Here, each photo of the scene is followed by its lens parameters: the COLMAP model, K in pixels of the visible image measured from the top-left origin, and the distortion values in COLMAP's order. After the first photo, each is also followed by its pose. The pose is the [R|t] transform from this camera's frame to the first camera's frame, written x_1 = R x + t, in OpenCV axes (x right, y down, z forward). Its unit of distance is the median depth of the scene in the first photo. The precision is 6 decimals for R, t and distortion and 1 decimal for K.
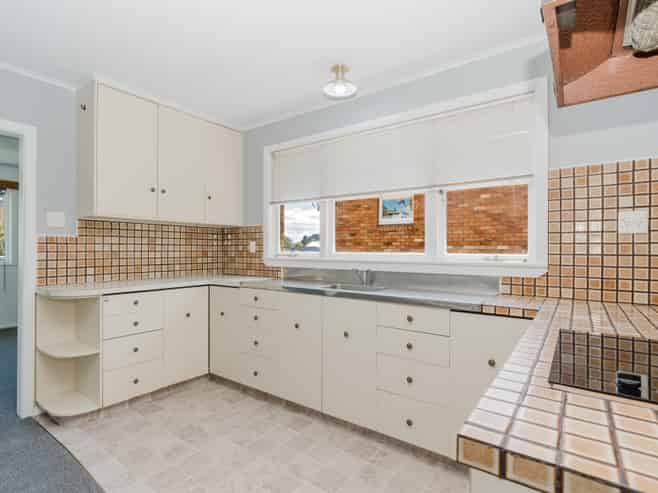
lens RADIAL K [[344.2, 0, 328.7], [0, 344.2, 251.6], [0, 0, 1]] dist [0.003972, 0.000076]
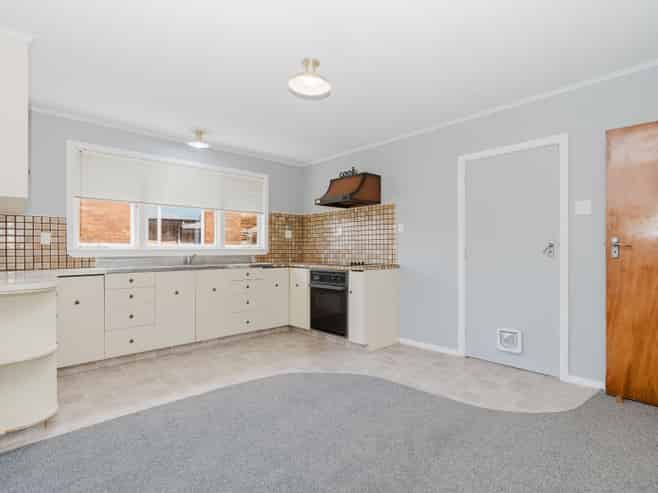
lens RADIAL K [[331.9, 0, 330.6], [0, 331.9, 245.0], [0, 0, 1]] dist [0.001678, 0.000240]
pose [[0.185857, 0.007991, 0.982544, -1.028244], [0.007655, 0.999925, -0.009580, 0.020837], [-0.982547, 0.009302, 0.185782, 0.057597]]
